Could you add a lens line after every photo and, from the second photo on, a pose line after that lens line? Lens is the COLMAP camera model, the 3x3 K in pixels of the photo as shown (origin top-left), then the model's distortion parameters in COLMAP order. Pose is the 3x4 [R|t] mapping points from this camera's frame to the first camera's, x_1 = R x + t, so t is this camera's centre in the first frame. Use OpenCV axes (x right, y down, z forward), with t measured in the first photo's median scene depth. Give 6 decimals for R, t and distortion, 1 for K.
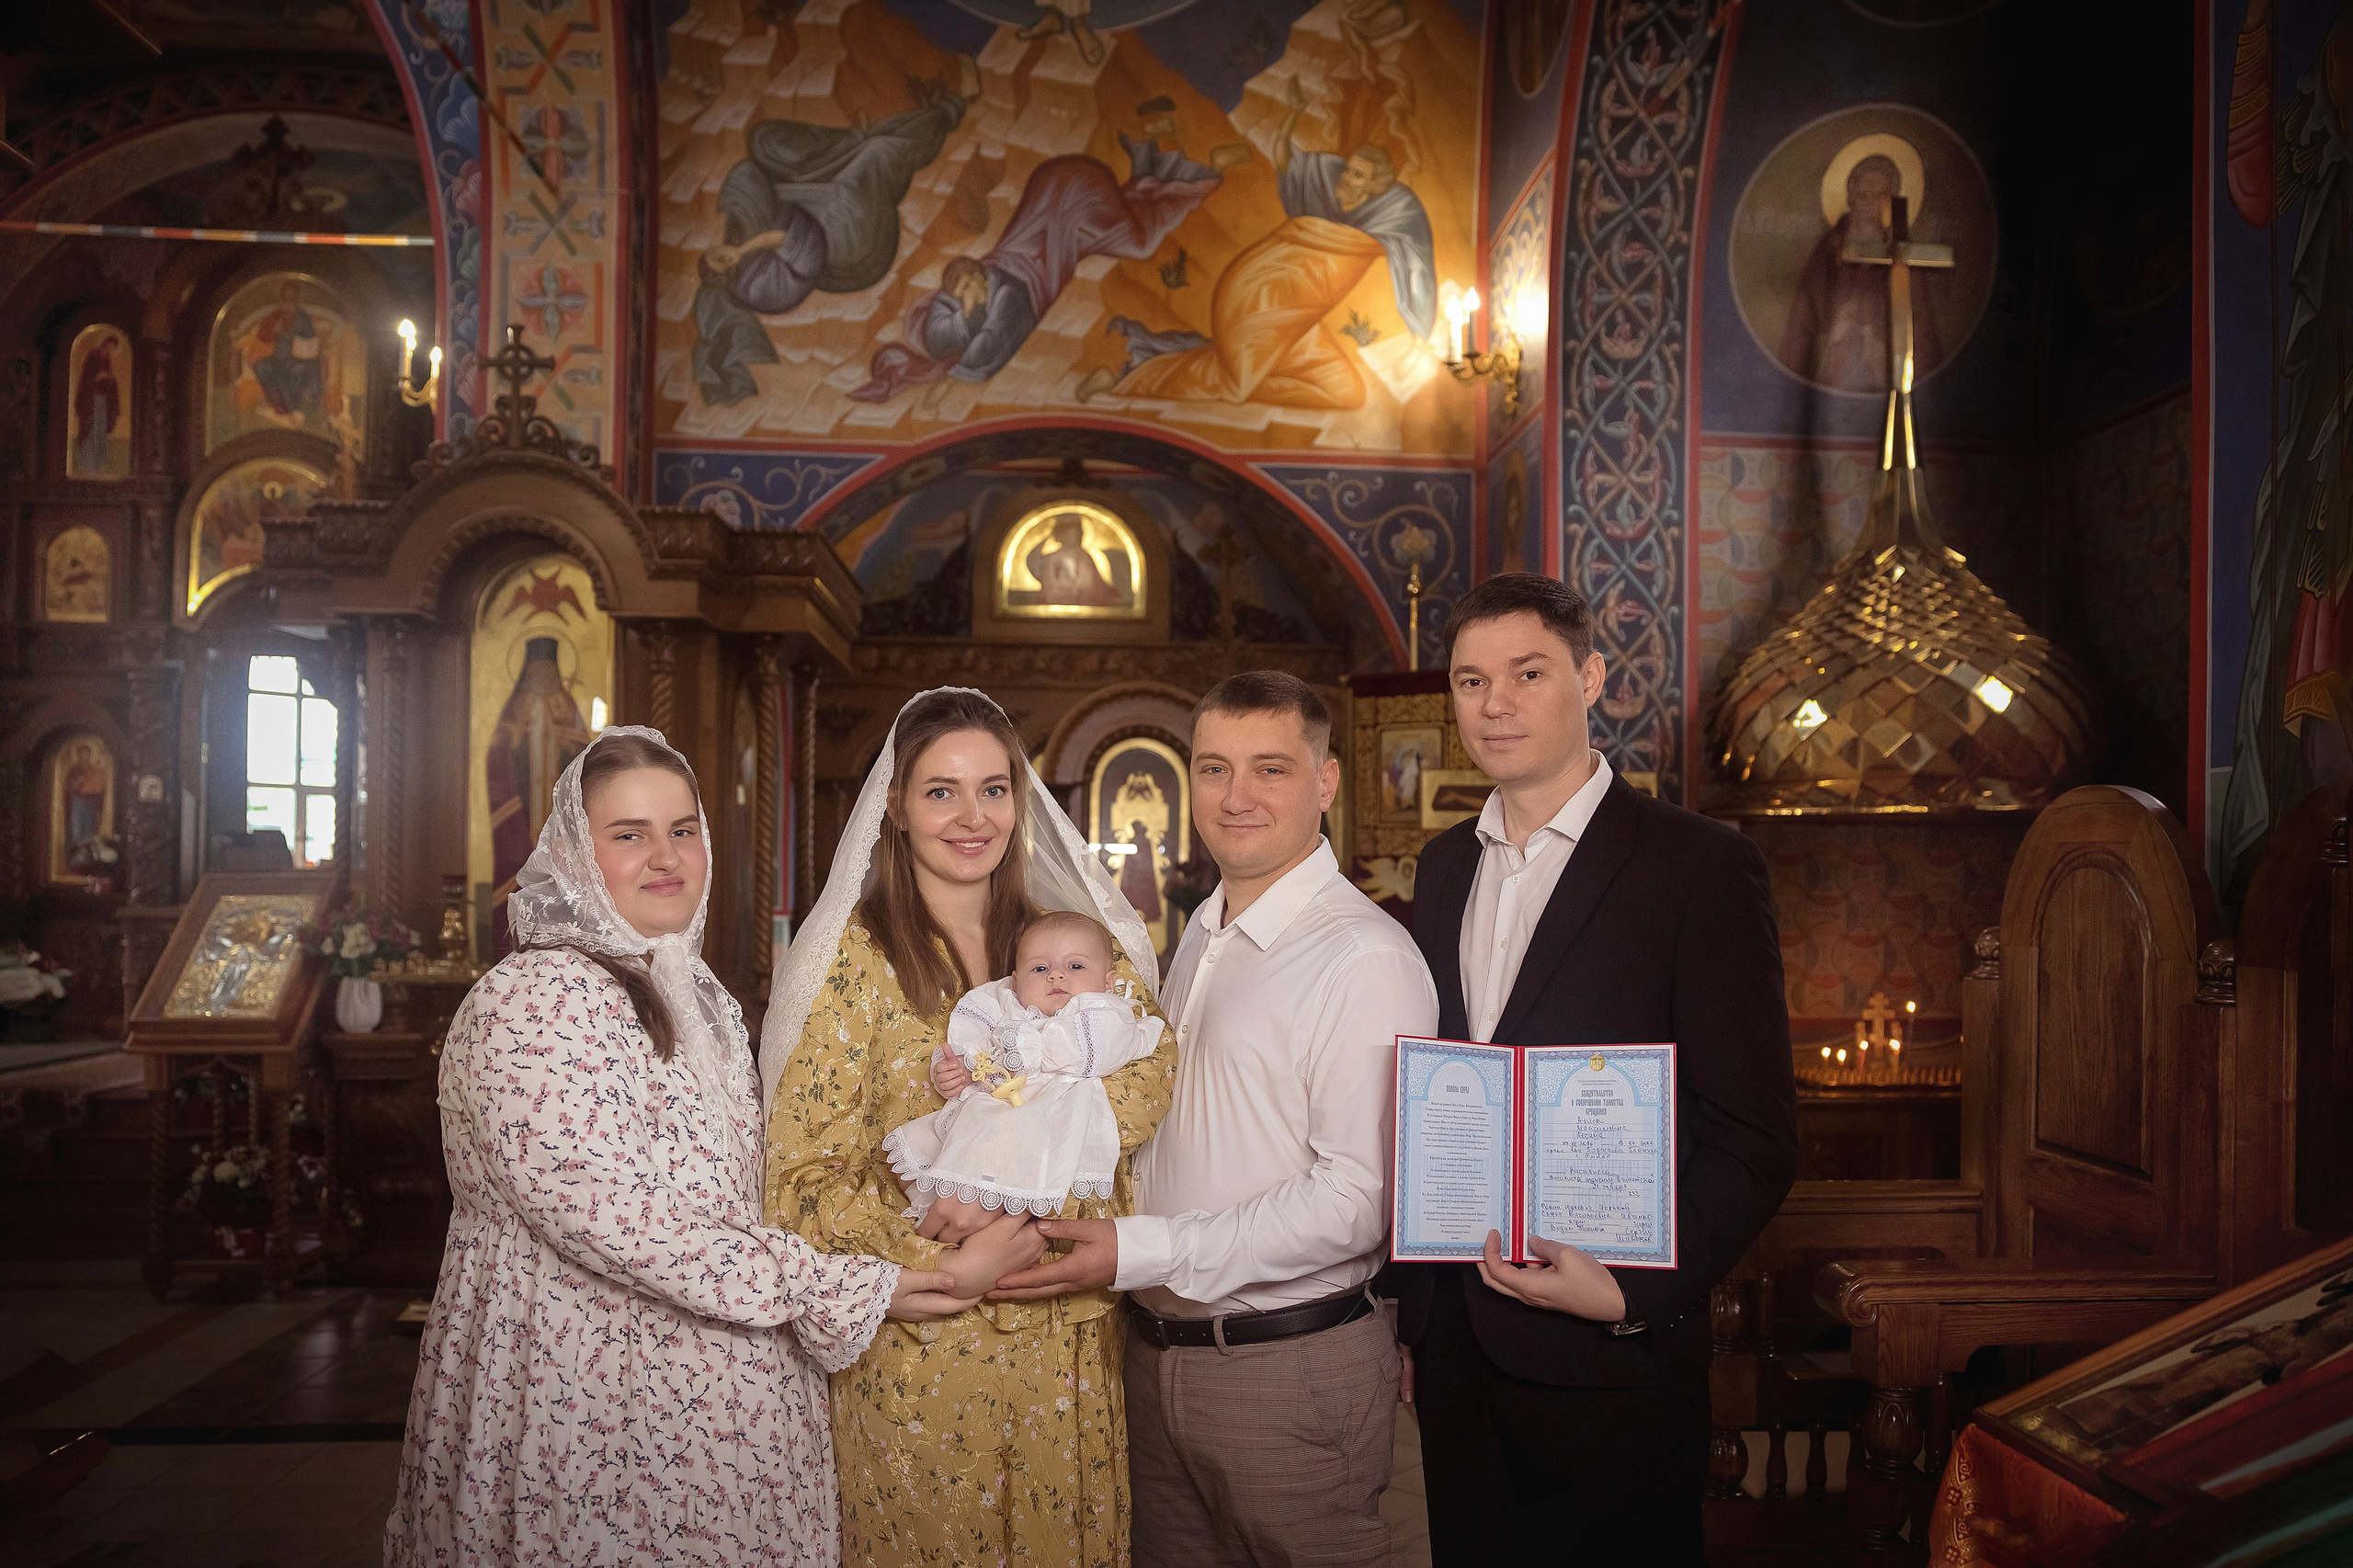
lens RADIAL K [[1719.2, 0, 1168.3], [0, 1719.2, 873.0], [0, 0, 1]] dist [-0.076688, 0.063715]
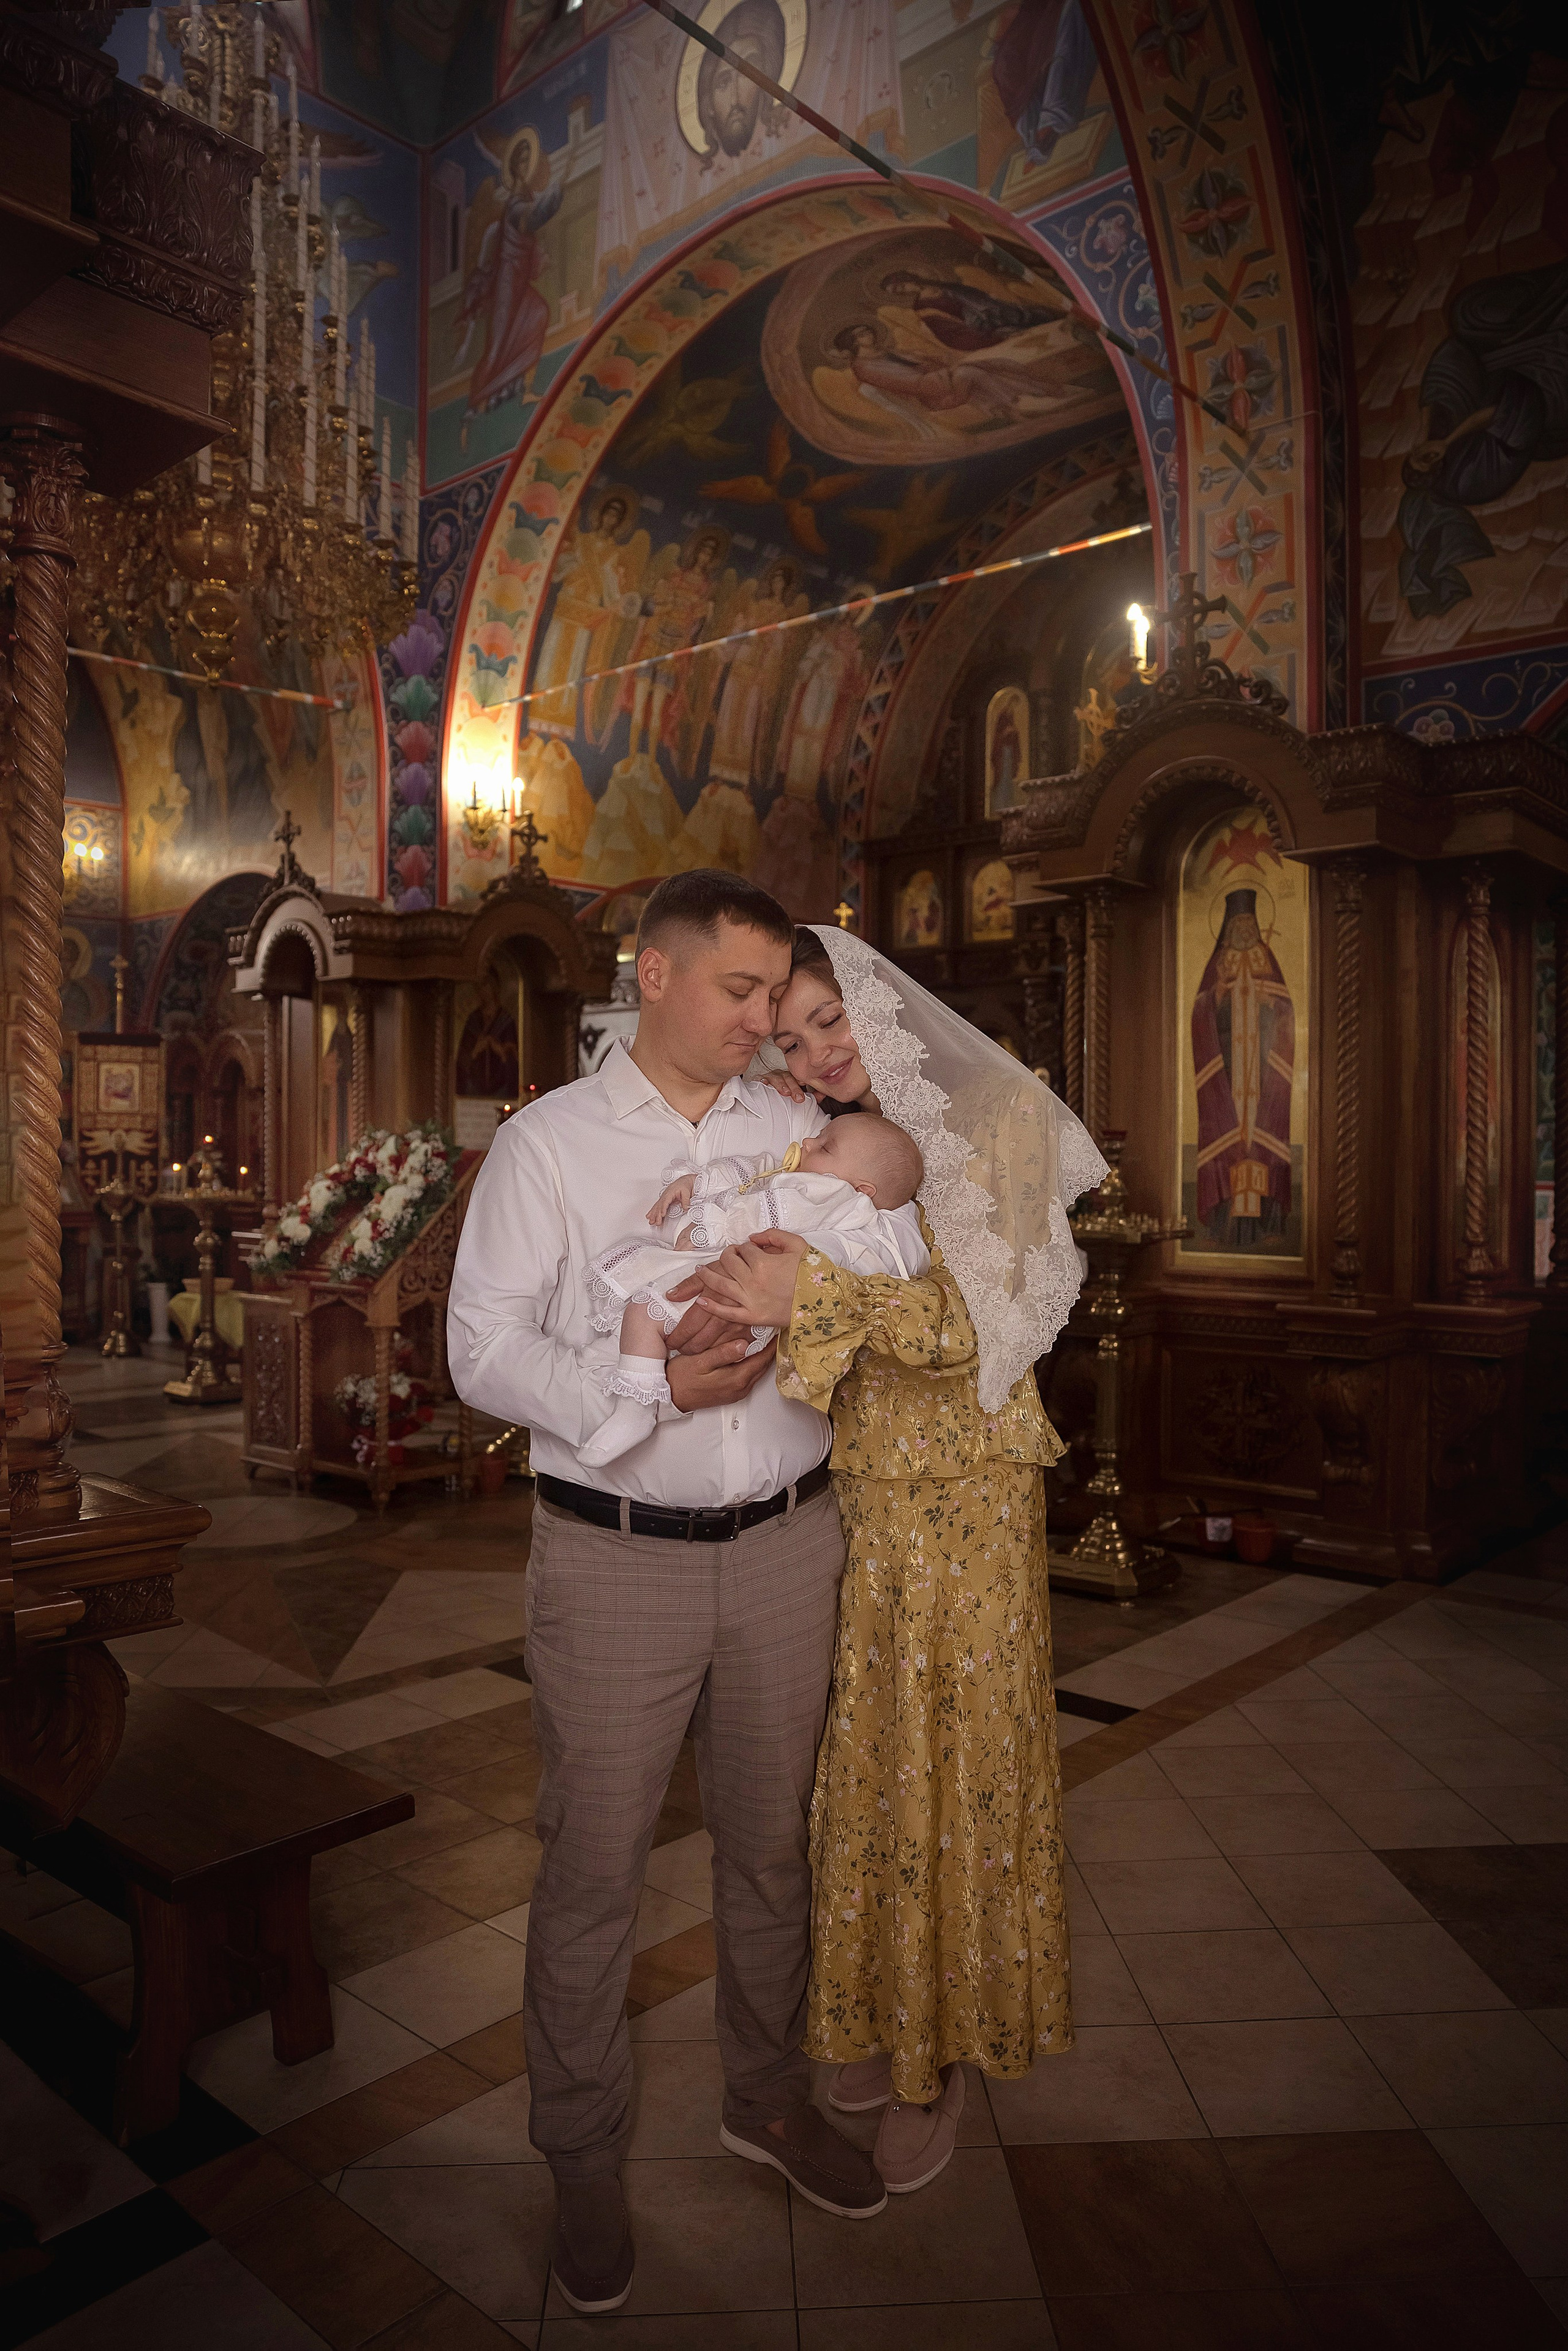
lens RADIAL K [[1629.3, 0, 828.3], [0, 1629.3, 1177.2], [0, 0, 1]] dist [-0.117552, 0.097189]
pose [[0.713573, -0.000889, -0.700580, 0.100907], [0.003601, 0.999991, 0.002399, 0.020346], [0.700571, -0.004235, 0.713570, 0.170124]]
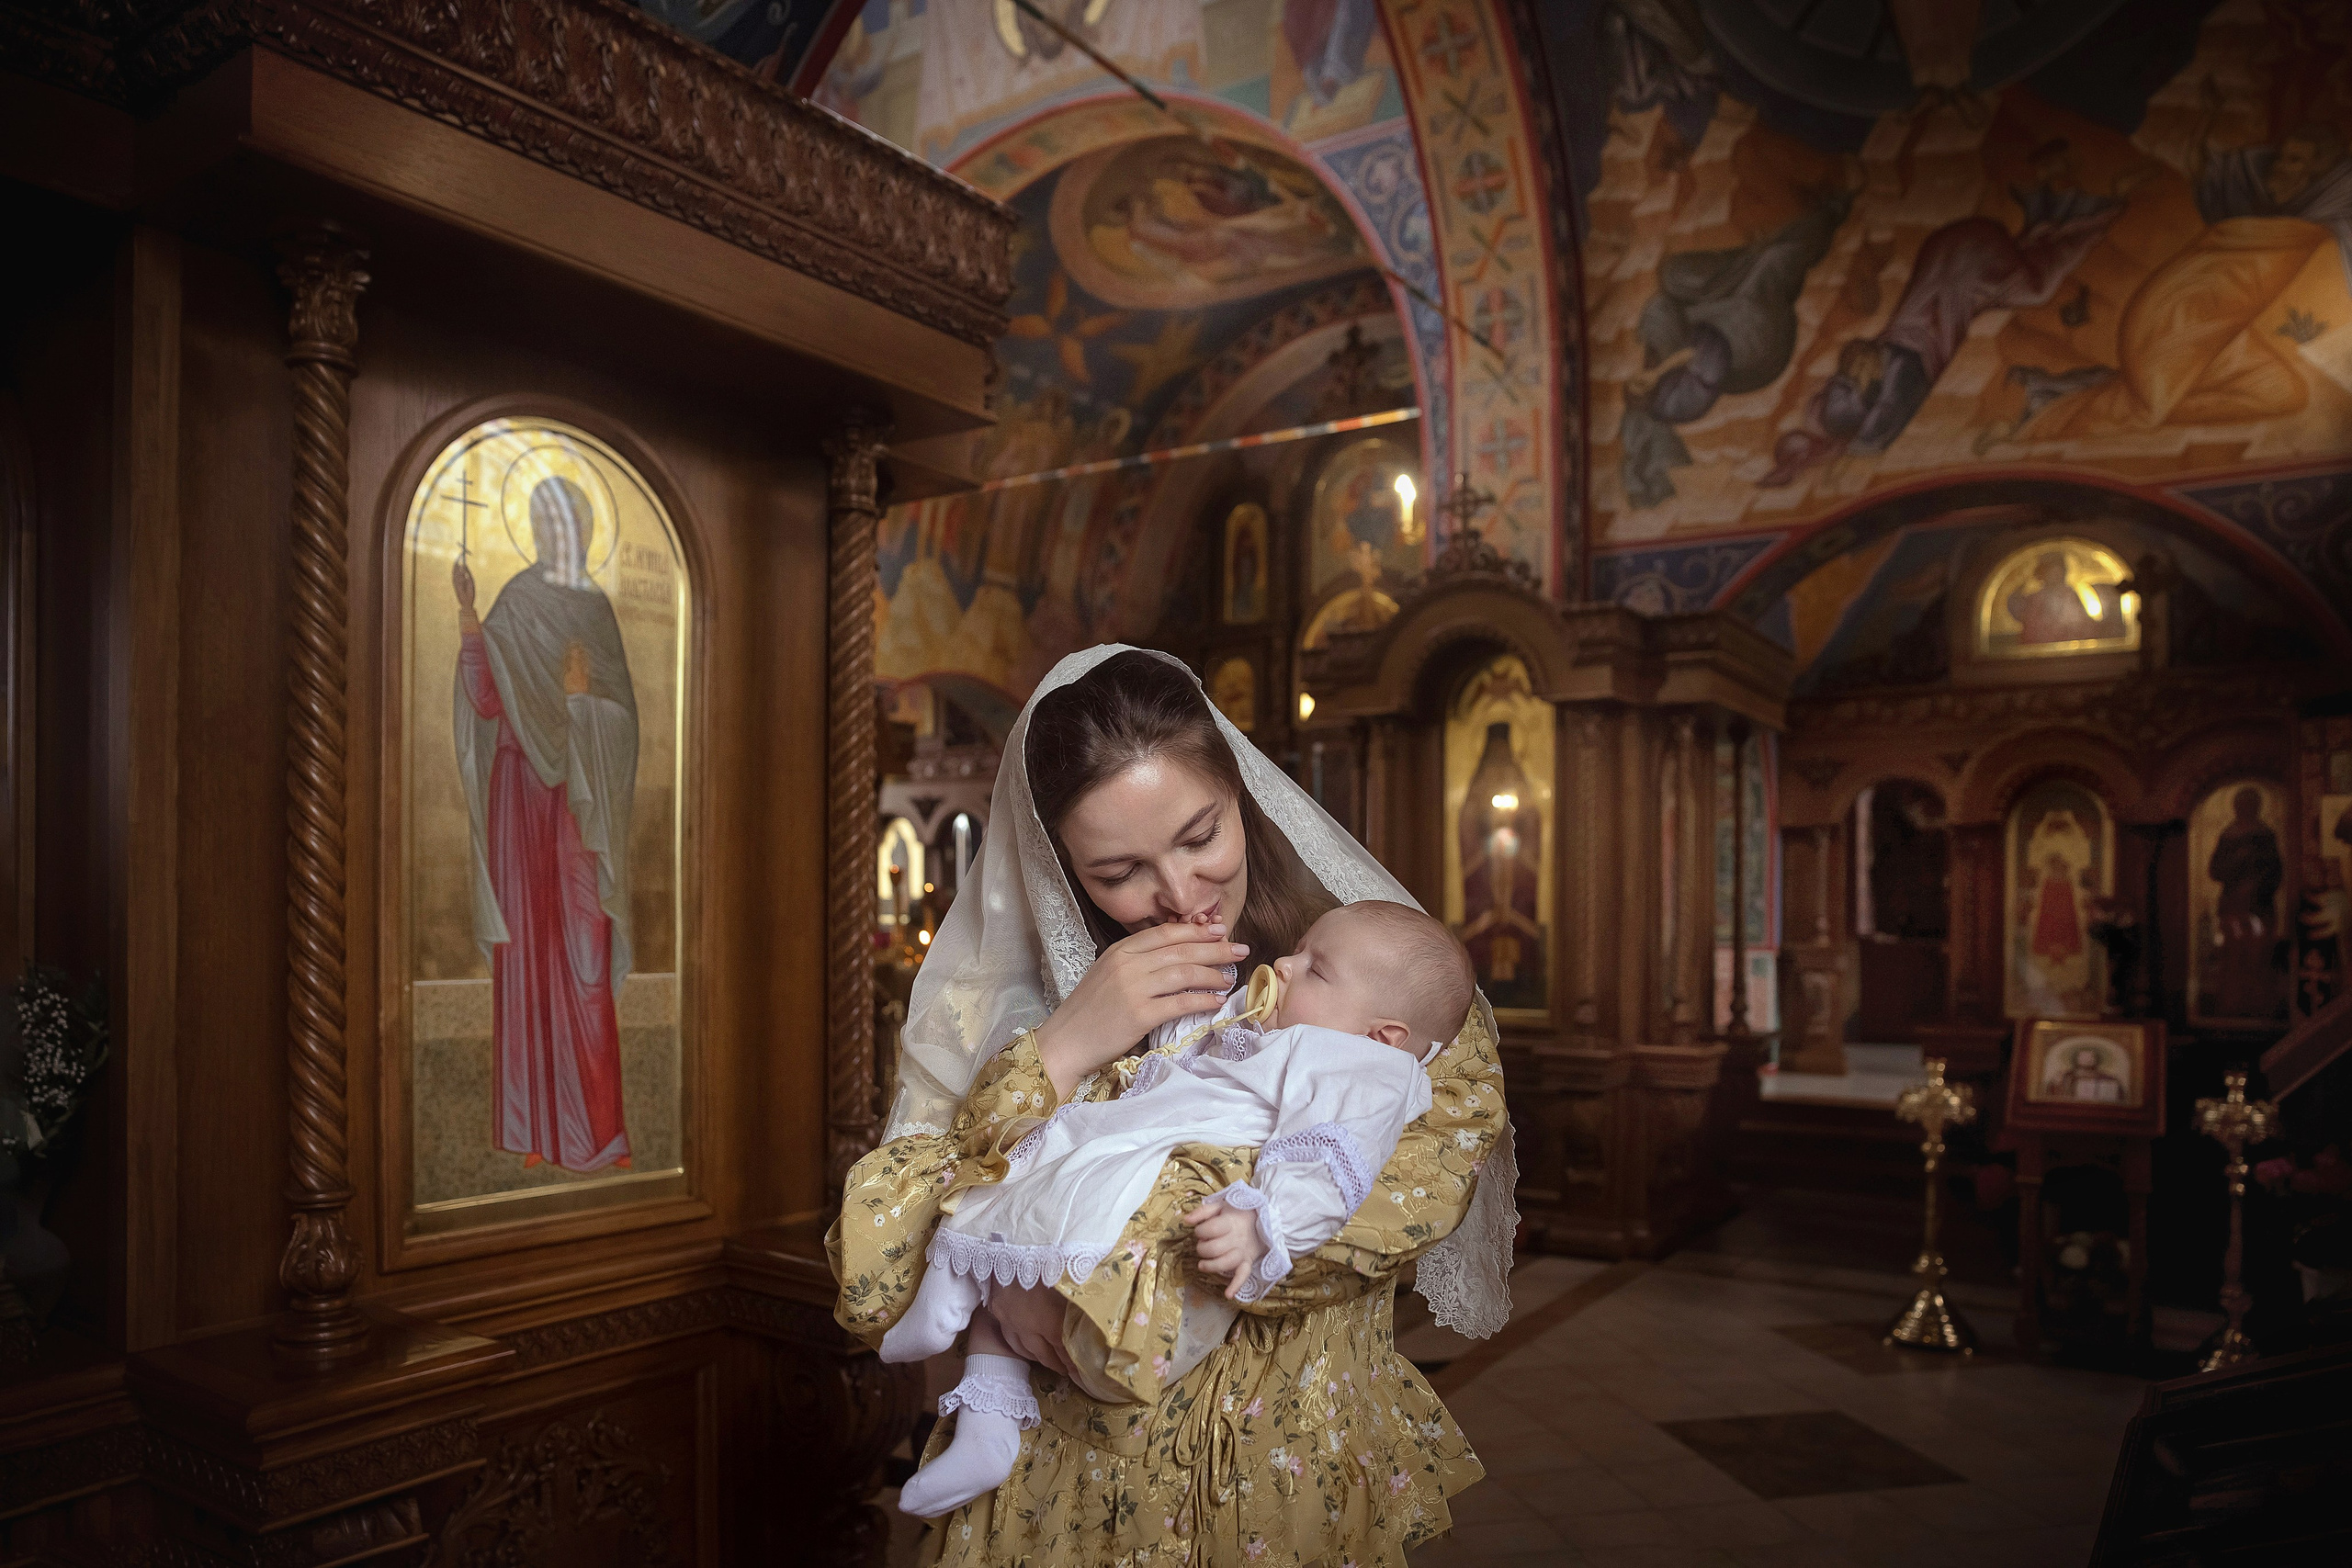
lens RADIAL K [[1597.7, 0, 1211.9], [0, 1597.7, 933.3], [0, 0, 1]] dist [-0.109712, 0.083687]
pose [[0.803019, -0.001598, -0.595951, 0.138449], [0.007383, 0.999946, 0.007266, 0.003961], [0.595908, -0.010234, 0.802988, -0.037977]]
